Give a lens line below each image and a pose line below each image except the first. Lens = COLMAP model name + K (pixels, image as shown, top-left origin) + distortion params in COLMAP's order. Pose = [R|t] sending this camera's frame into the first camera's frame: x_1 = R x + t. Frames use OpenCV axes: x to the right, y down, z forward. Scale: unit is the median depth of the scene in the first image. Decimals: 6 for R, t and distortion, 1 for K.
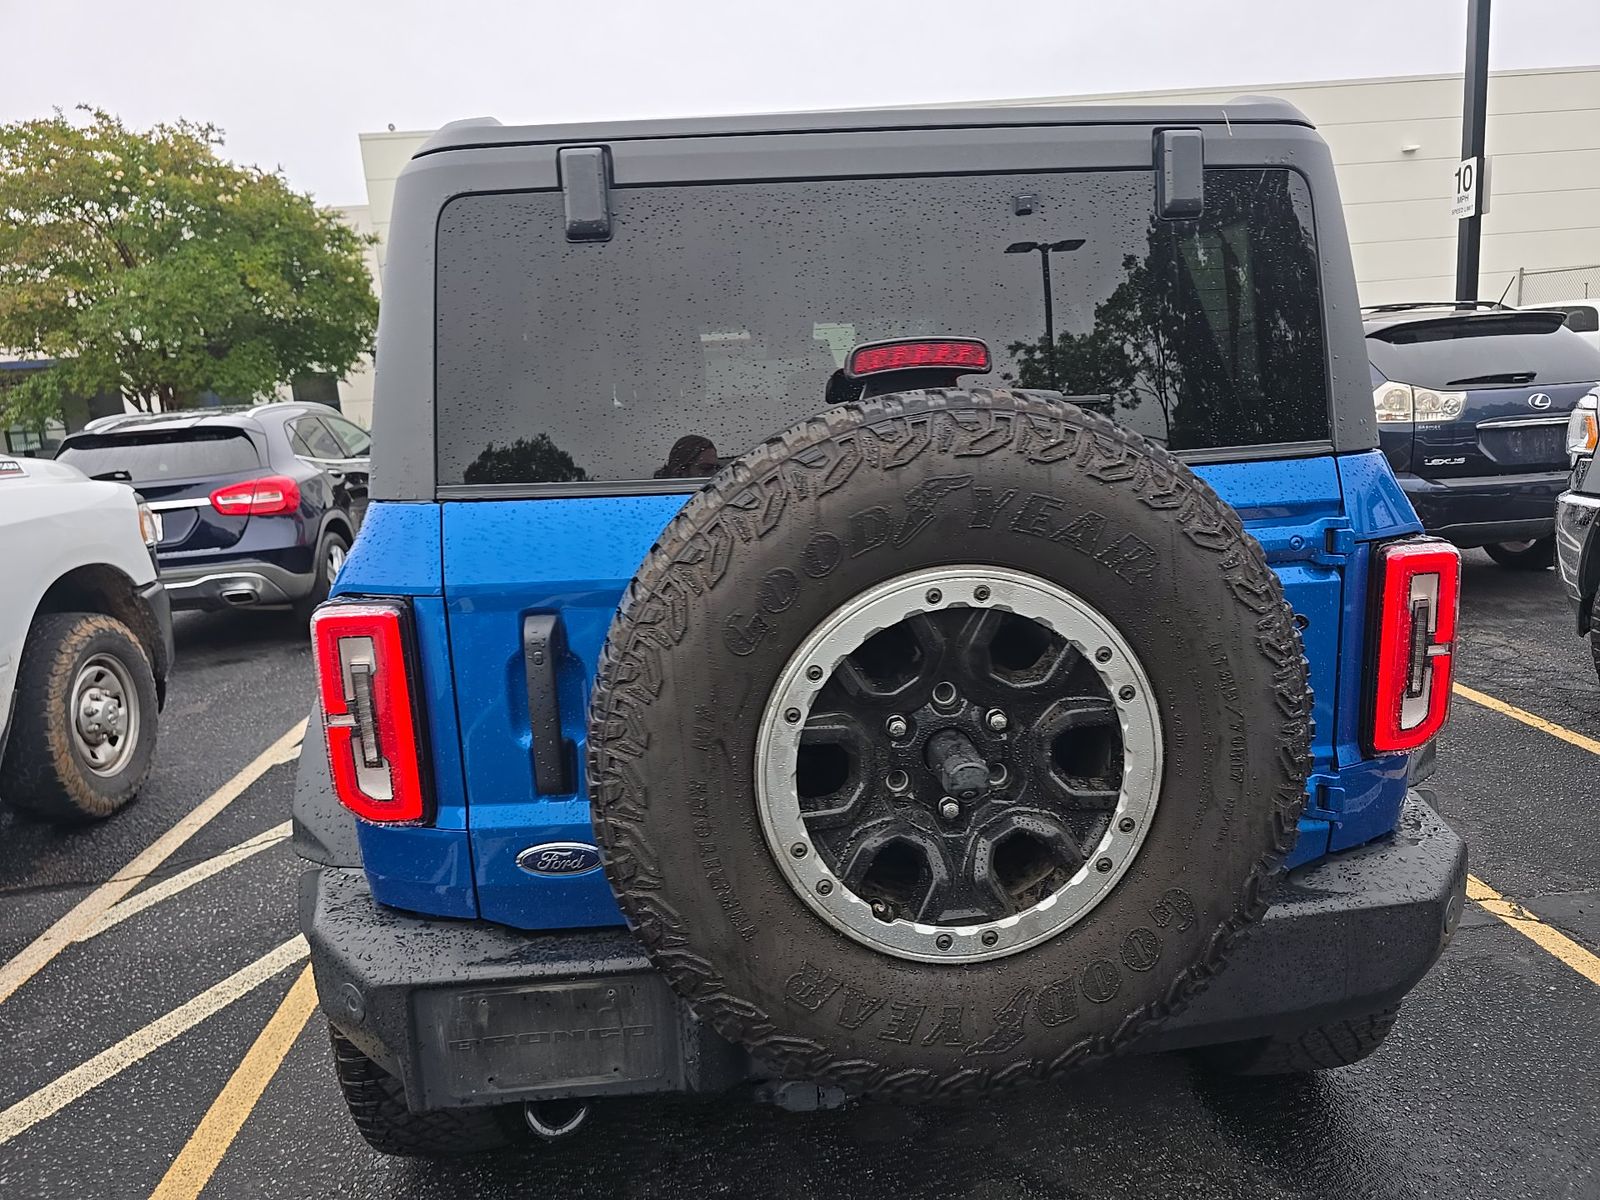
lens RADIAL K [[1080.9, 0, 783.6], [0, 1080.9, 596.6], [0, 0, 1]] dist [0.040790, -0.032967]
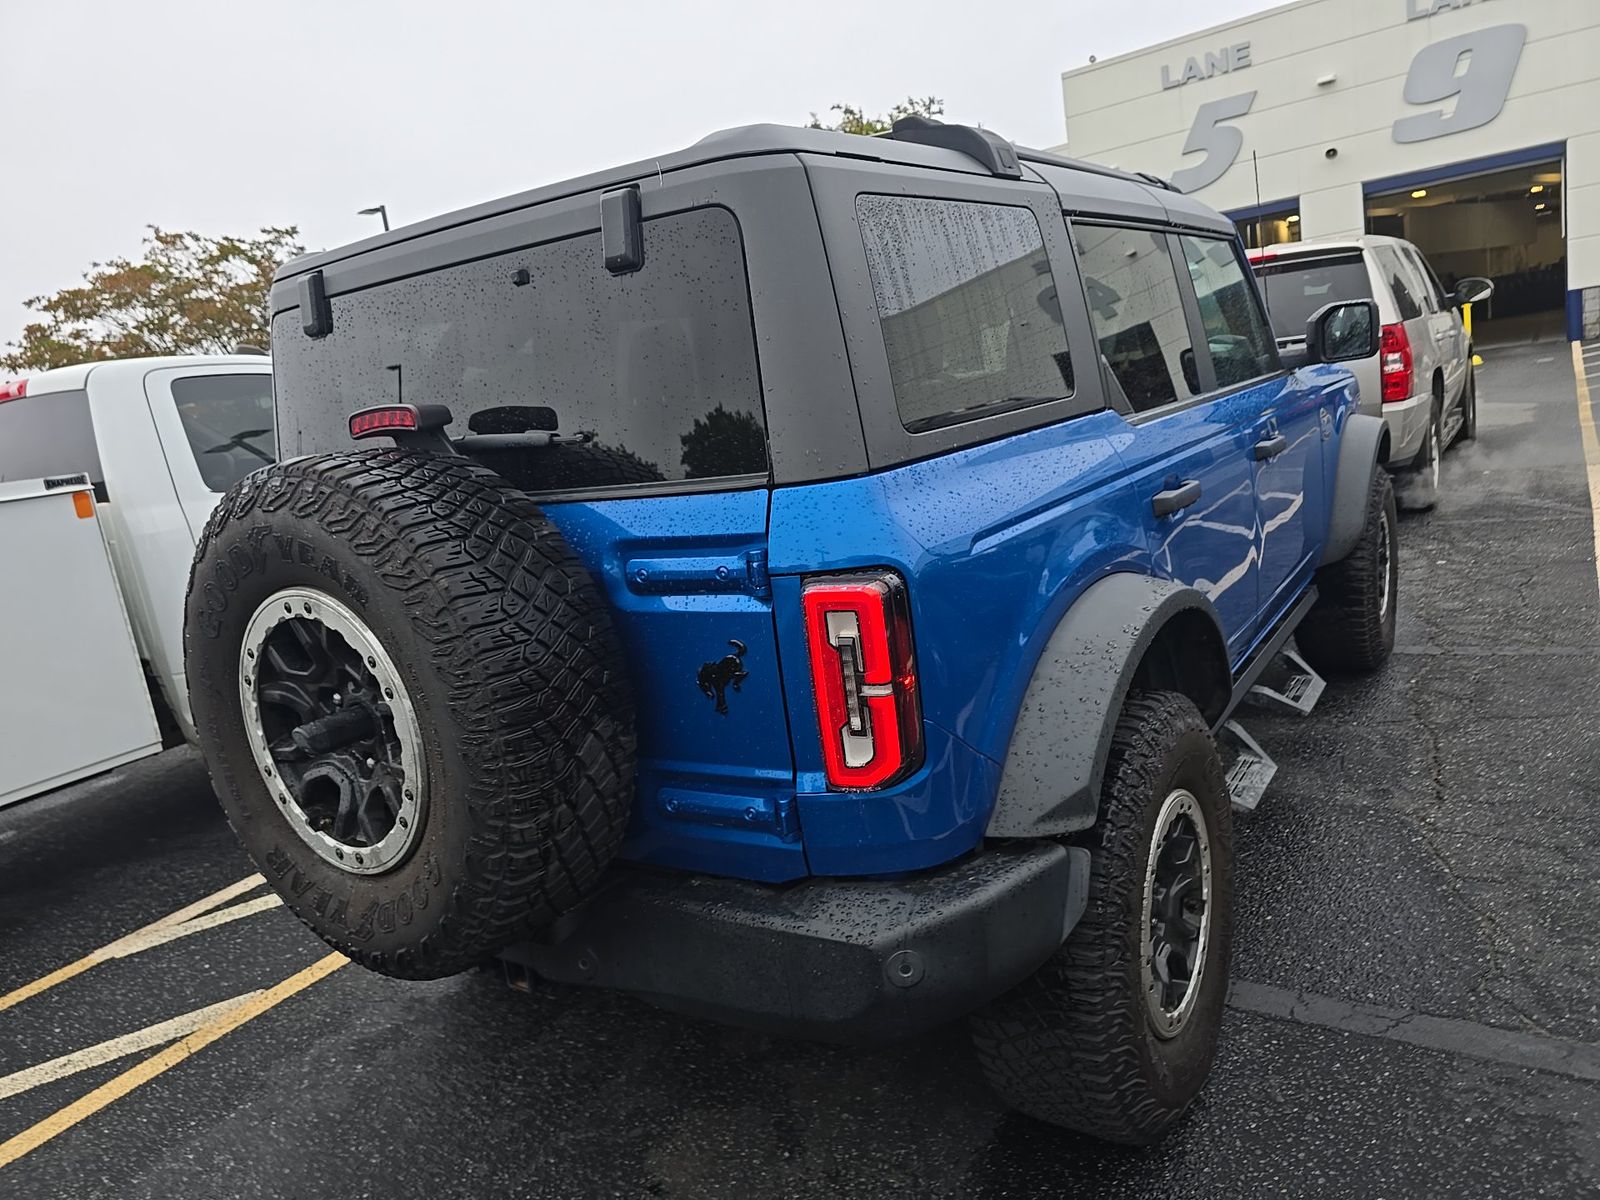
lens RADIAL K [[1080.9, 0, 810.9], [0, 1080.9, 594.8], [0, 0, 1]] dist [0.040790, -0.032967]
pose [[0.785100, 0.071159, -0.615268, 1.260433], [-0.026851, 0.996355, 0.080971, -0.122808], [0.618787, -0.047050, 0.784149, 0.255123]]
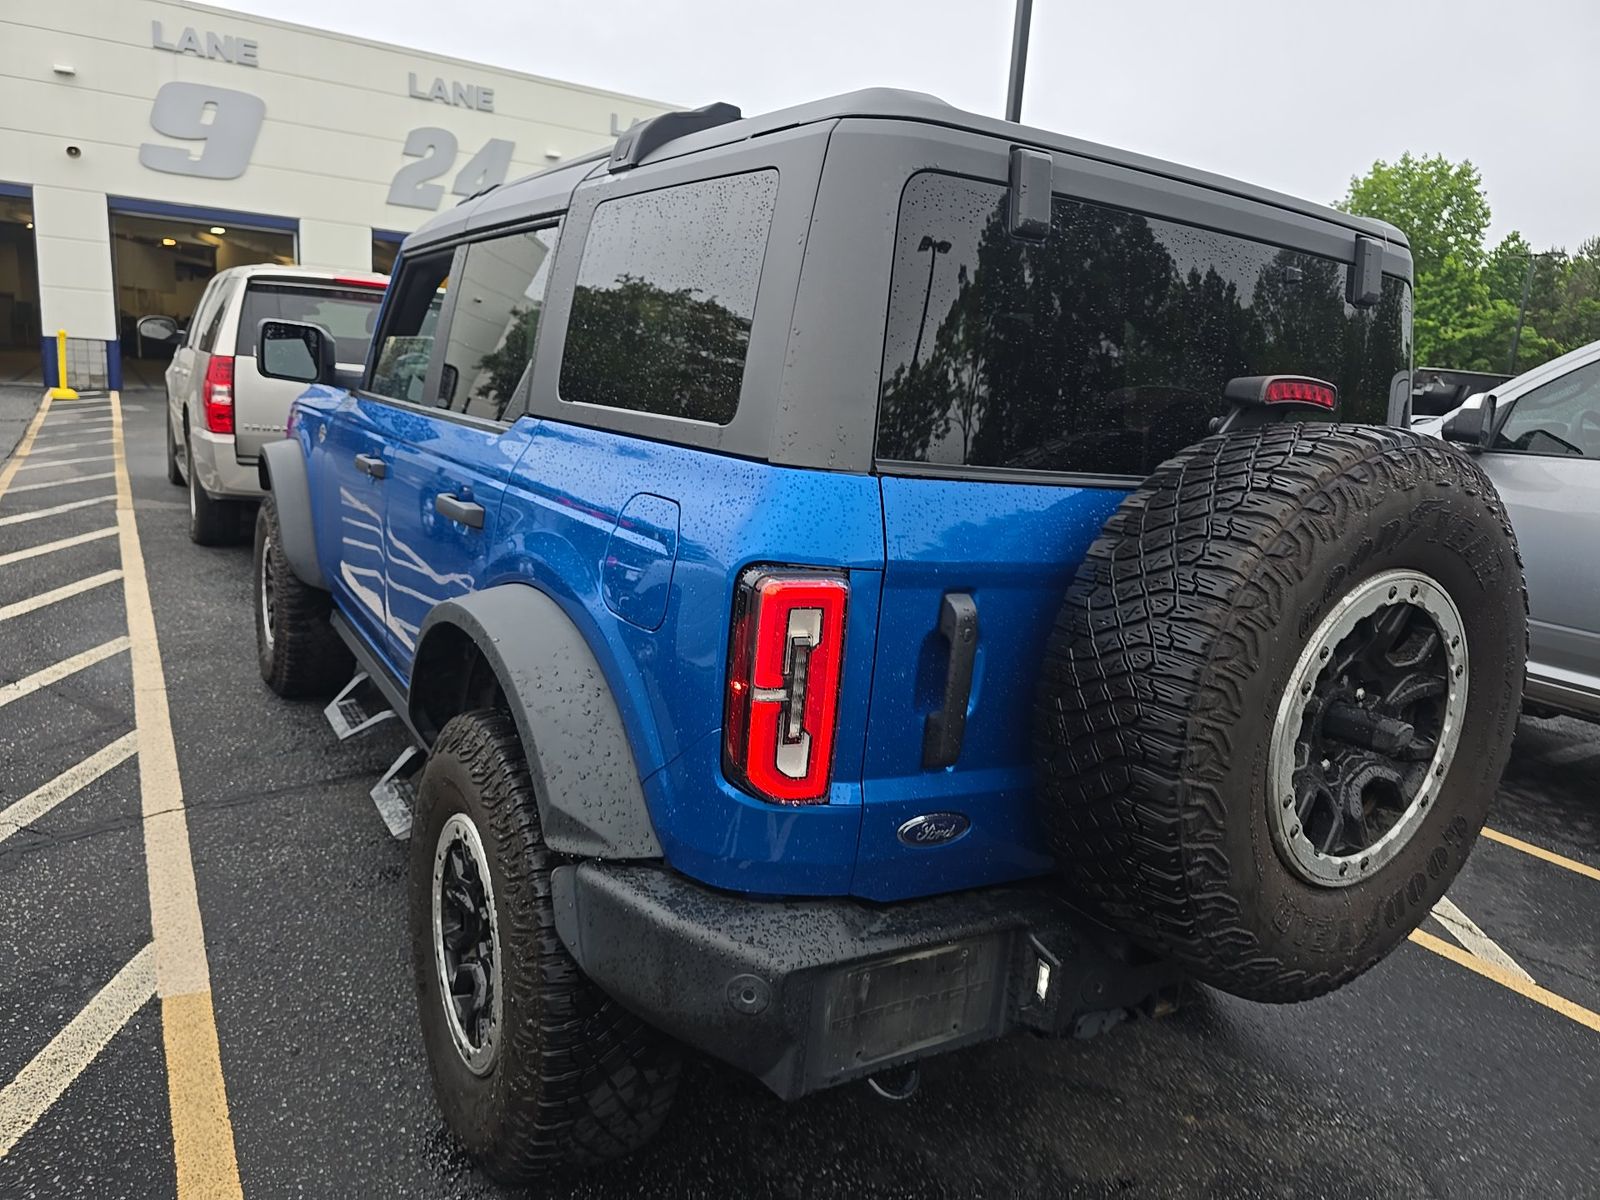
lens RADIAL K [[1080.9, 0, 793.4], [0, 1080.9, 604.0], [0, 0, 1]] dist [0.040790, -0.032967]
pose [[0.882379, 0.034654, 0.469262, -0.873072], [-0.043674, 0.999011, 0.008348, 0.026306], [-0.468509, -0.027860, 0.883019, 0.170123]]
